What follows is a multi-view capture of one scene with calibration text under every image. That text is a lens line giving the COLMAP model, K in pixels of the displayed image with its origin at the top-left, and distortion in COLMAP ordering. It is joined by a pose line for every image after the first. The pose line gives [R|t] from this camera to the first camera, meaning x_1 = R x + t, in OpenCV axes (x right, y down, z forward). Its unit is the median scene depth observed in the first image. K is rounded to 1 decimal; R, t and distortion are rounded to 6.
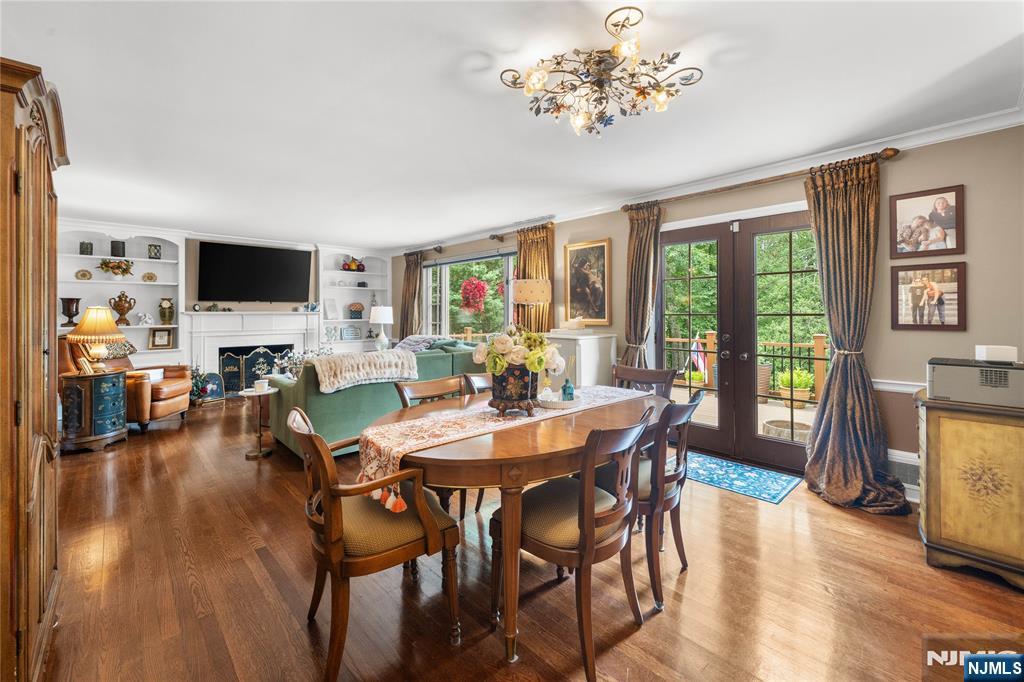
lens RADIAL K [[414.3, 0, 516.4], [0, 414.3, 310.2], [0, 0, 1]] dist [-0.001921, -0.000260]
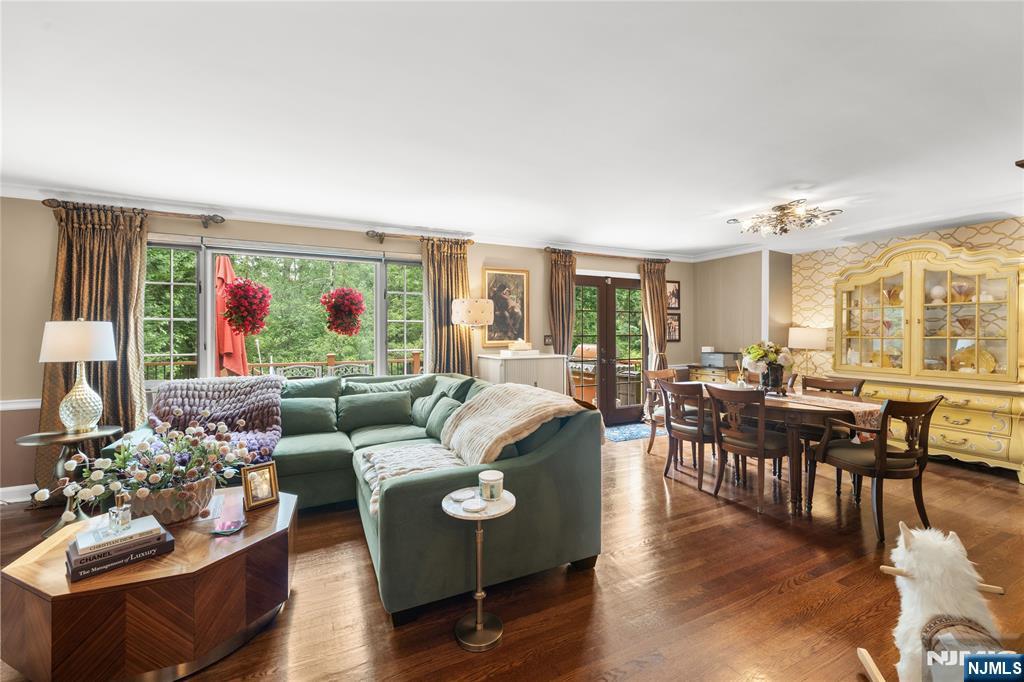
lens RADIAL K [[414.3, 0, 512.3], [0, 414.3, 336.5], [0, 0, 1]] dist [-0.001921, -0.000260]
pose [[0.316132, -0.002964, 0.948711, -1.048230], [-0.001833, 0.999991, 0.003735, 0.008190], [-0.948713, -0.002919, 0.316124, 0.798993]]
